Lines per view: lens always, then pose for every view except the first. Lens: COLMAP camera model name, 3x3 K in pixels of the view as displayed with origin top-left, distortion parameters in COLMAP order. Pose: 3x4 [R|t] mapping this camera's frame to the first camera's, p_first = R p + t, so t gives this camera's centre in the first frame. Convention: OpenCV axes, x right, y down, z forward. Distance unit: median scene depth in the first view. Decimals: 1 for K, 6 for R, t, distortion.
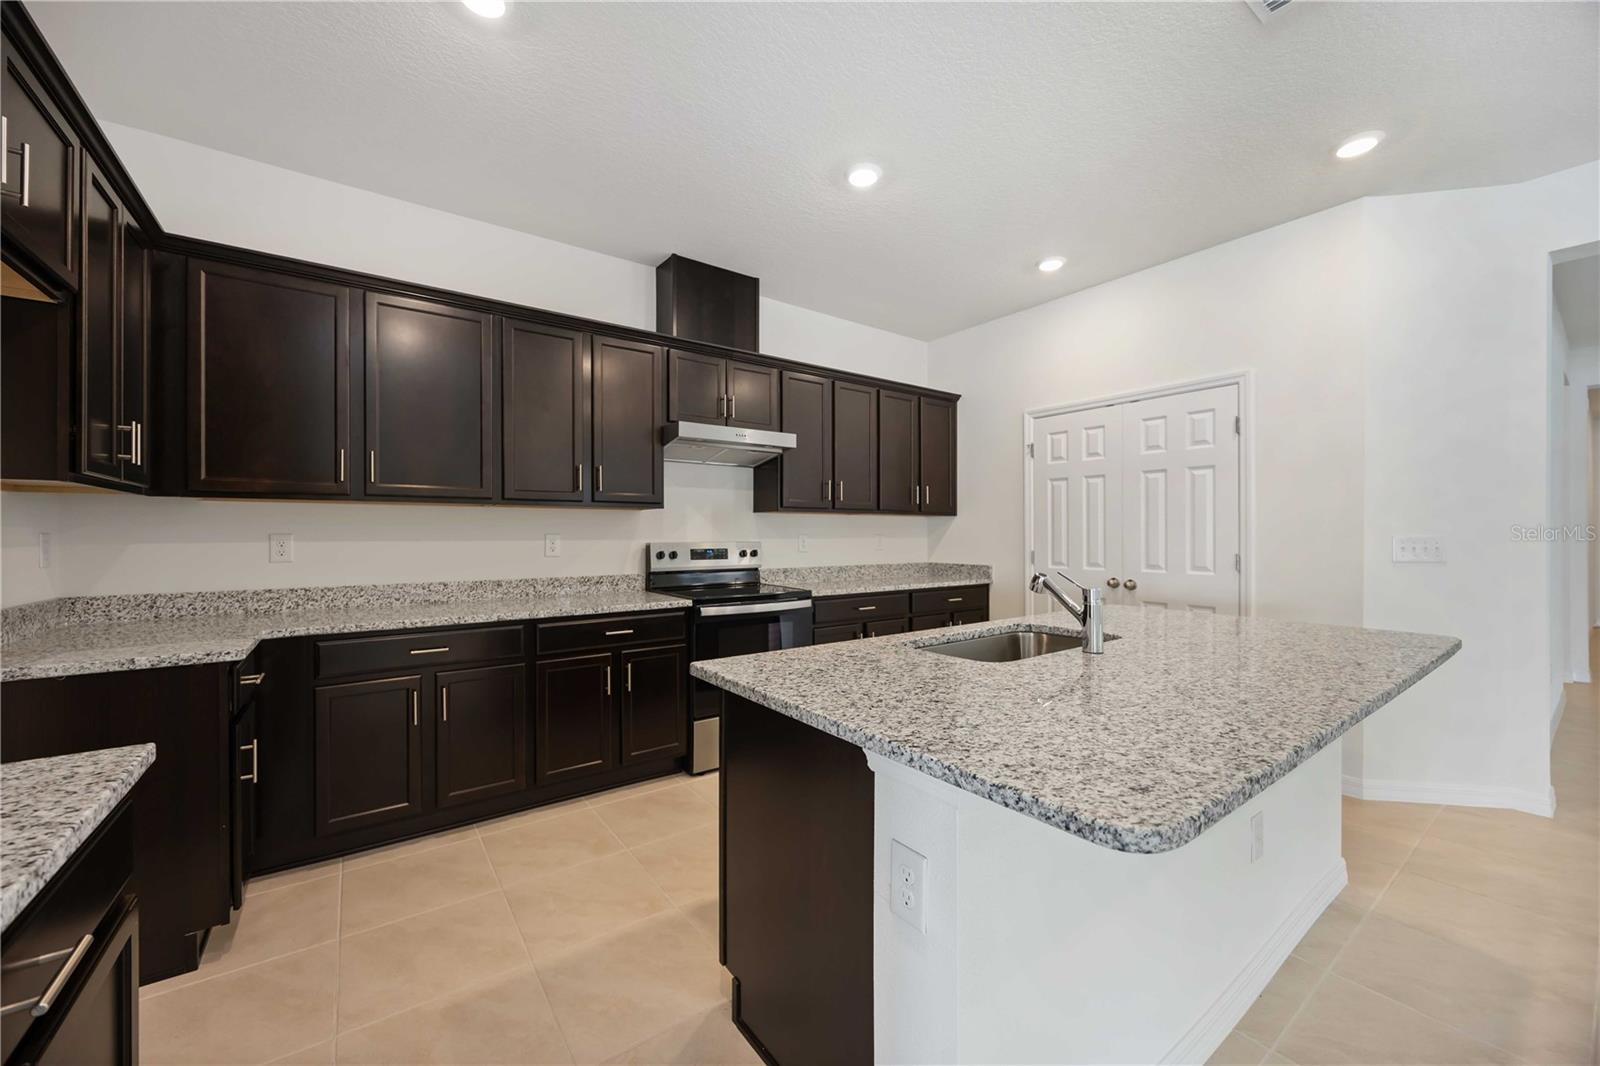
lens RADIAL K [[608.7, 0, 800.1], [0, 608.7, 532.1], [0, 0, 1]] dist [-0.002982, 0.000090]
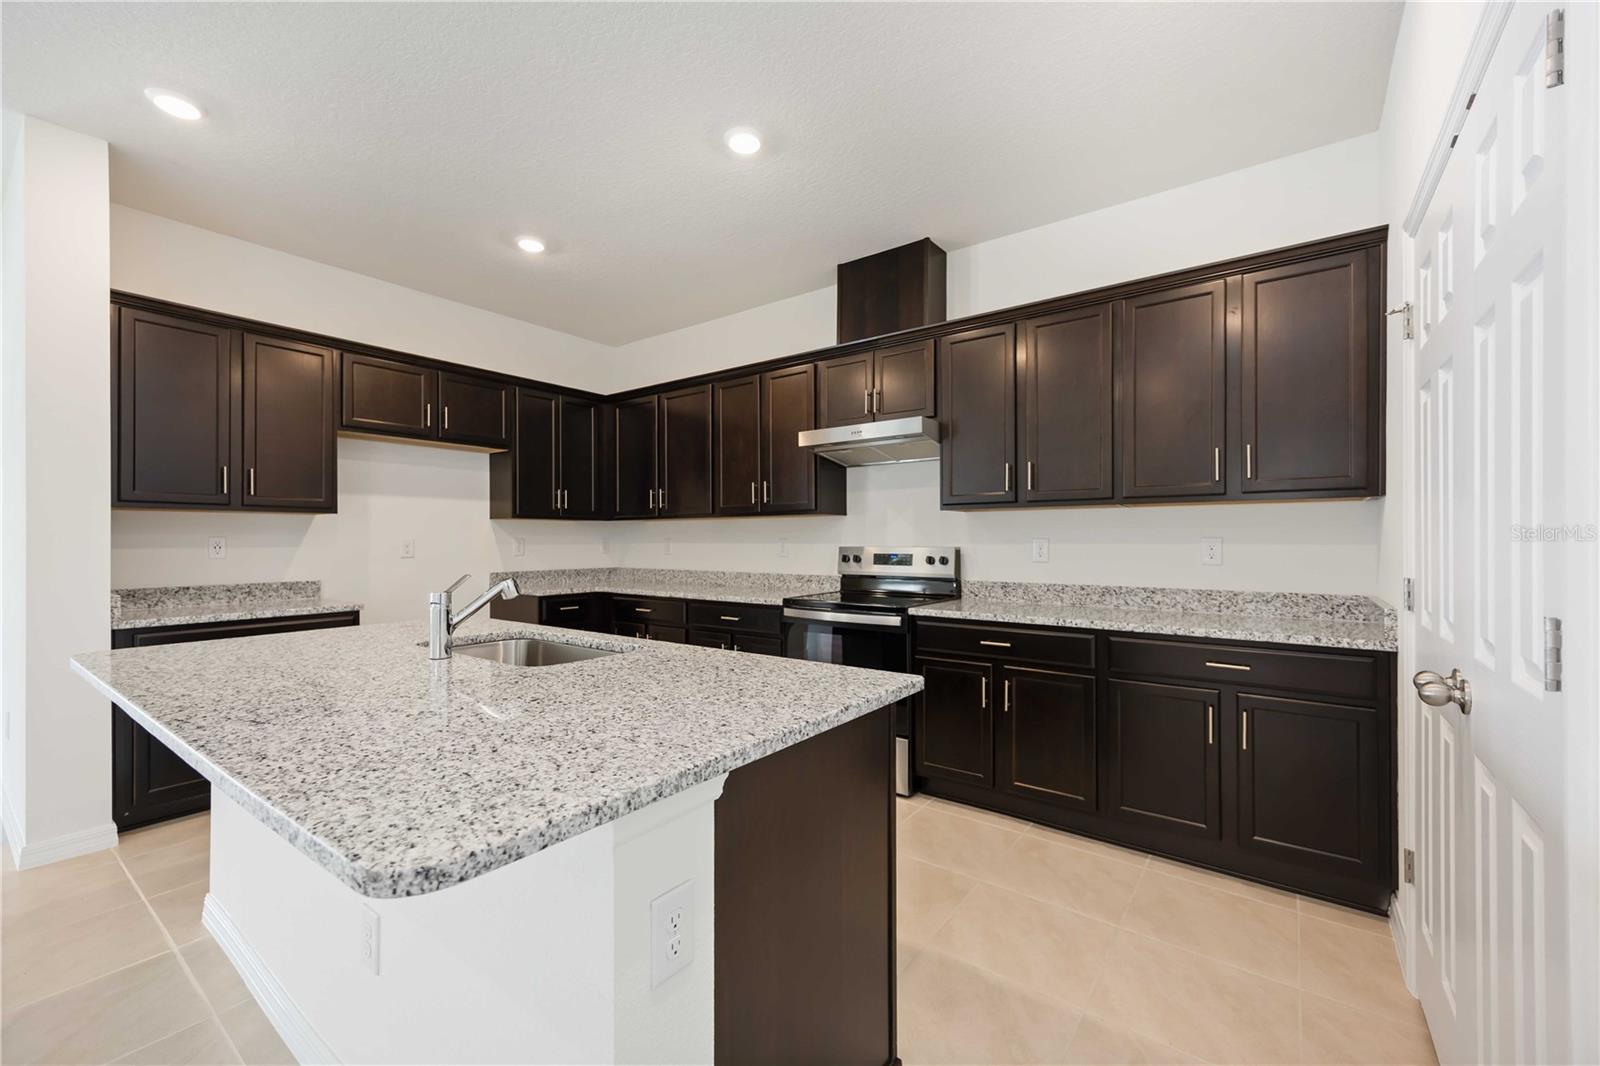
lens RADIAL K [[657.8, 0, 799.1], [0, 657.8, 541.1], [0, 0, 1]] dist [0.022289, 0.000664]
pose [[0.285854, 0.002917, -0.958269, 0.823896], [0.006843, 0.999964, 0.005086, 0.002063], [0.958249, -0.008012, 0.285824, 0.606881]]
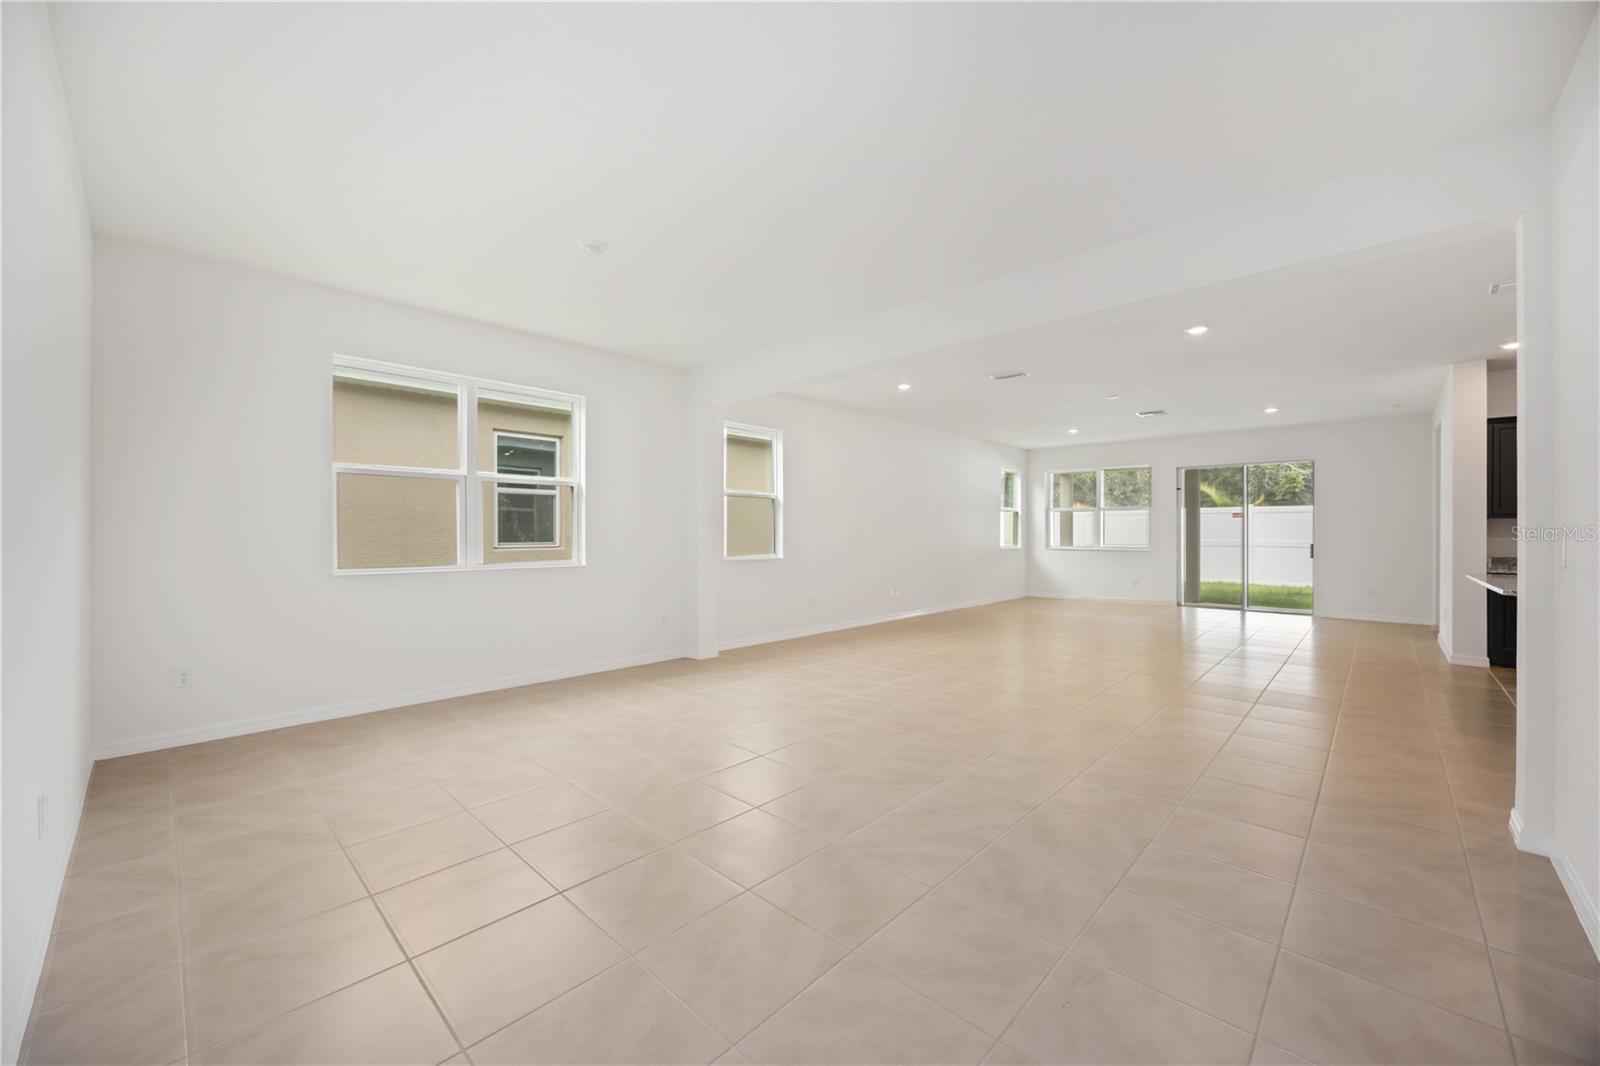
lens RADIAL K [[608.7, 0, 796.0], [0, 608.7, 530.4], [0, 0, 1]] dist [-0.002982, 0.000090]
pose [[-0.983619, -0.001231, -0.180259, 1.910624], [-0.000083, 0.999980, -0.006375, 0.003125], [0.180263, -0.006255, -0.983599, 1.300550]]
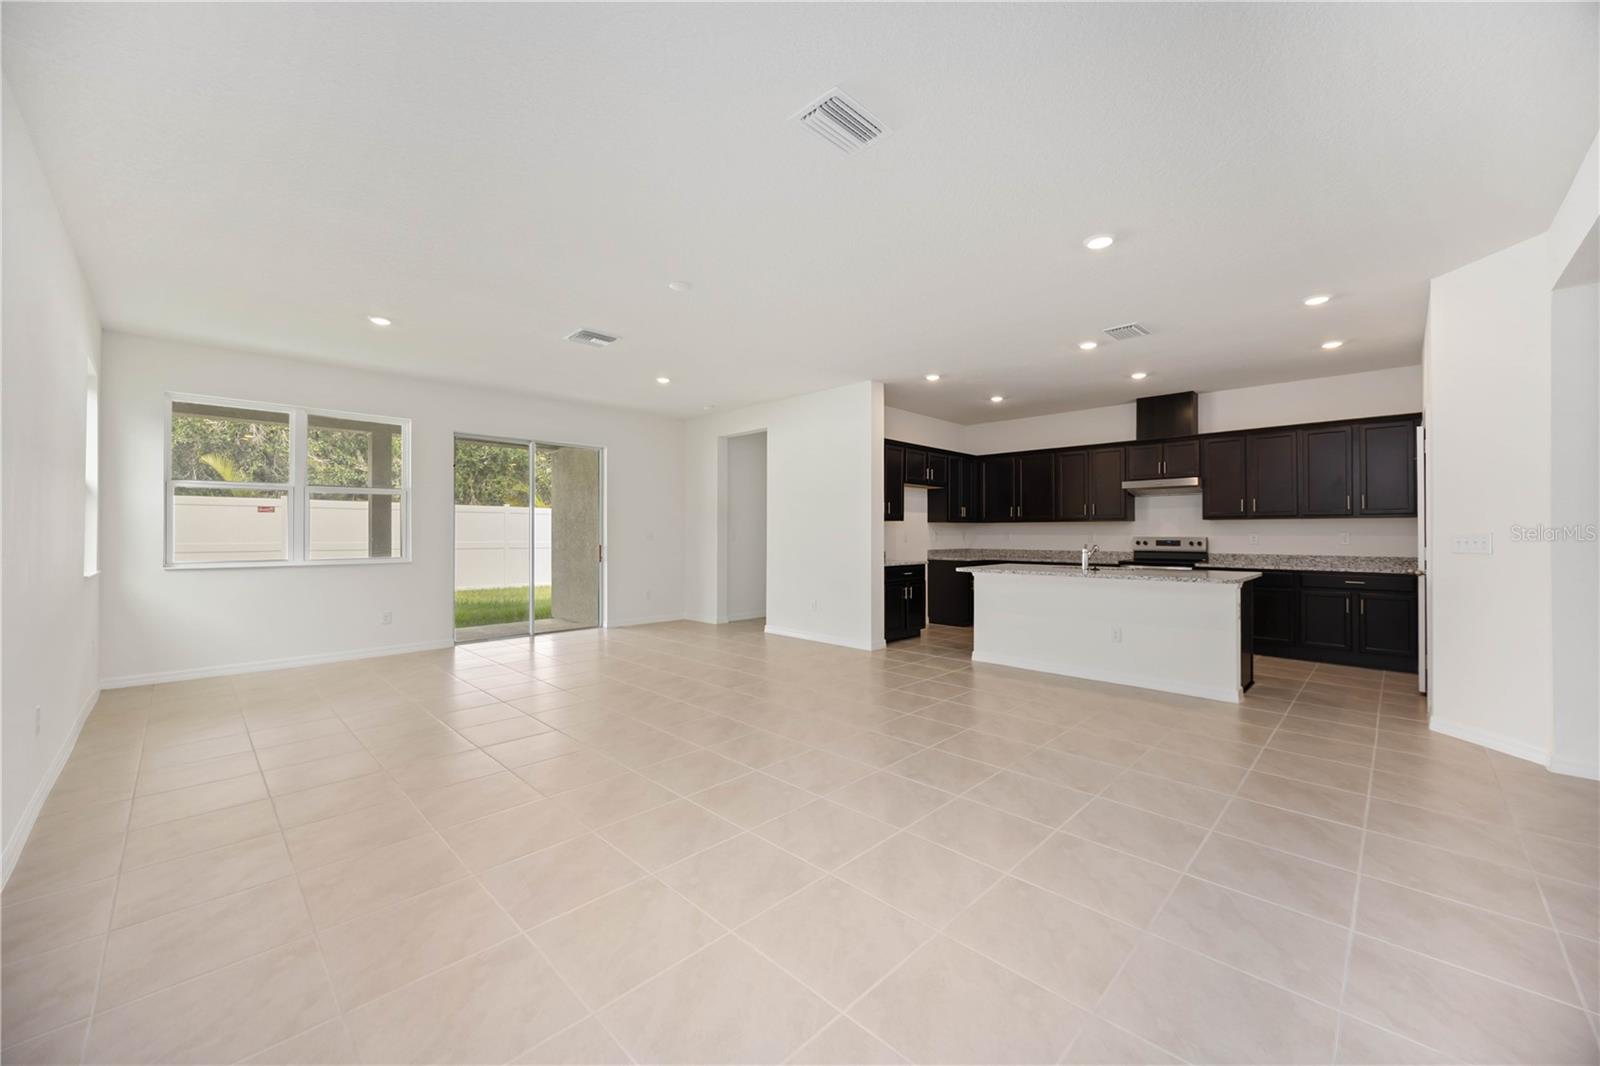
lens RADIAL K [[608.7, 0, 798.4], [0, 608.7, 531.3], [0, 0, 1]] dist [-0.002982, 0.000090]
pose [[0.162330, -0.002884, -0.986732, 1.635254], [0.004011, 0.999989, -0.002263, -0.001280], [0.986728, -0.003591, 0.162340, -0.480682]]
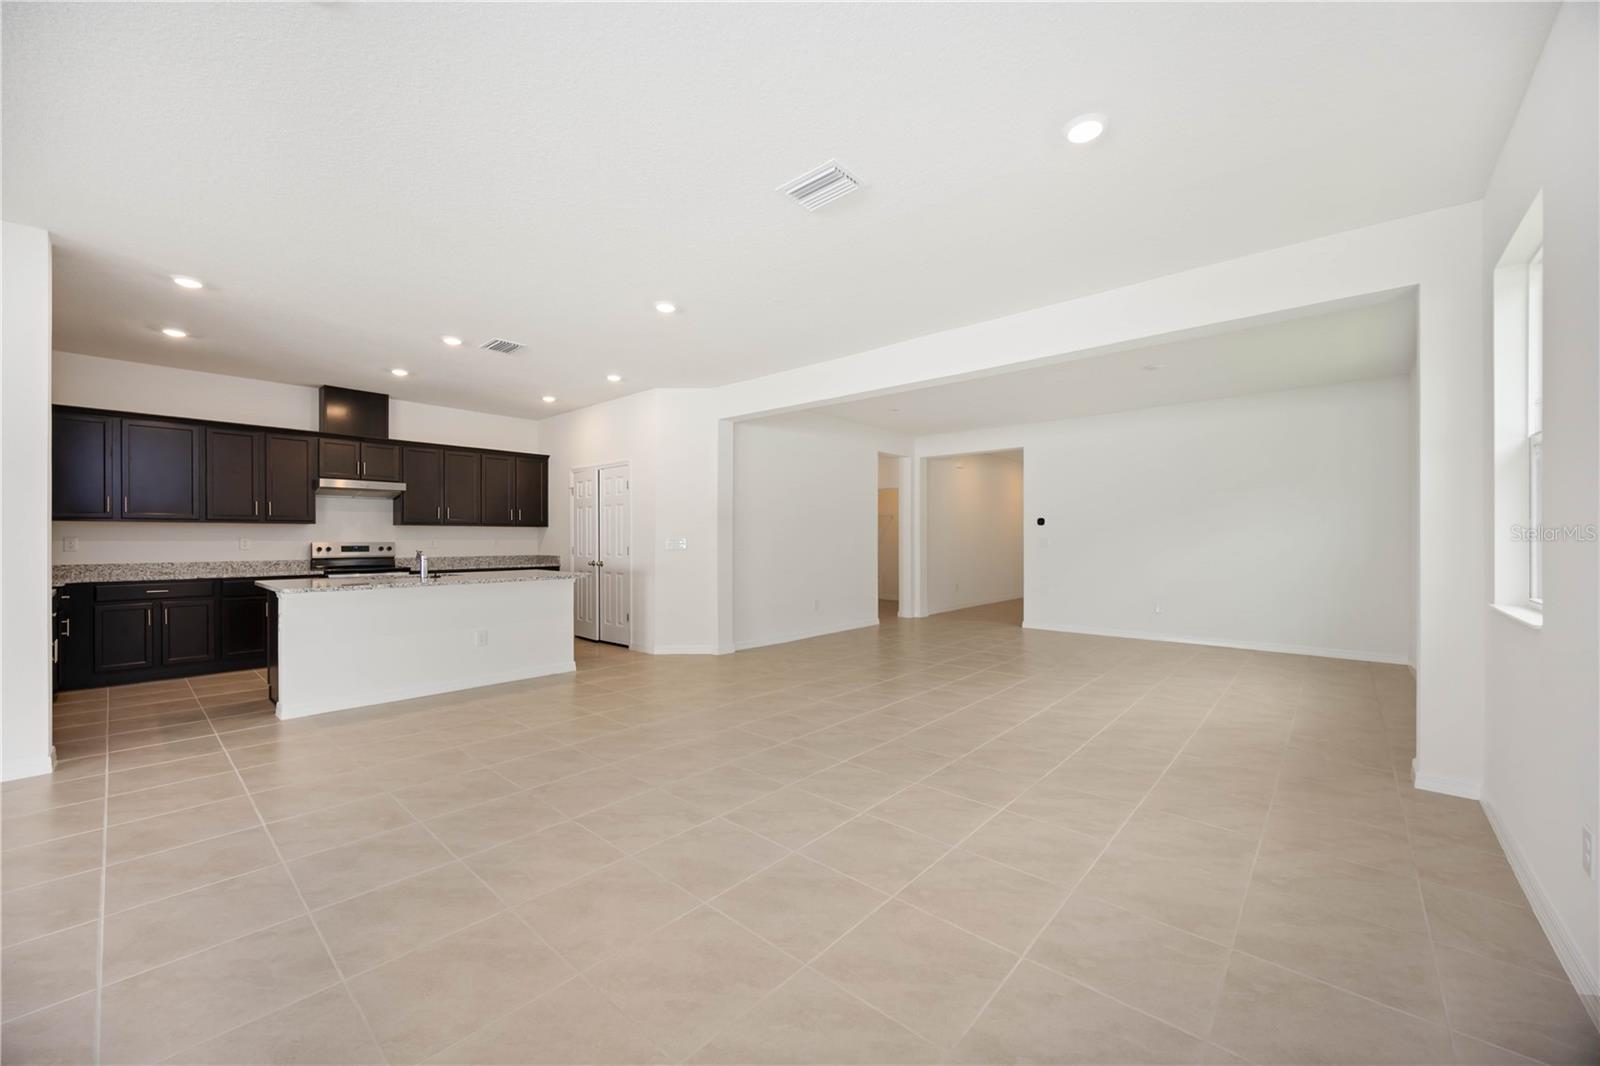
lens RADIAL K [[608.7, 0, 799.0], [0, 608.7, 541.5], [0, 0, 1]] dist [-0.002982, 0.000090]
pose [[0.978087, -0.000537, 0.208198, 0.797714], [-0.001495, 0.999953, 0.009603, -0.004524], [-0.208193, -0.009704, 0.978040, -1.077001]]
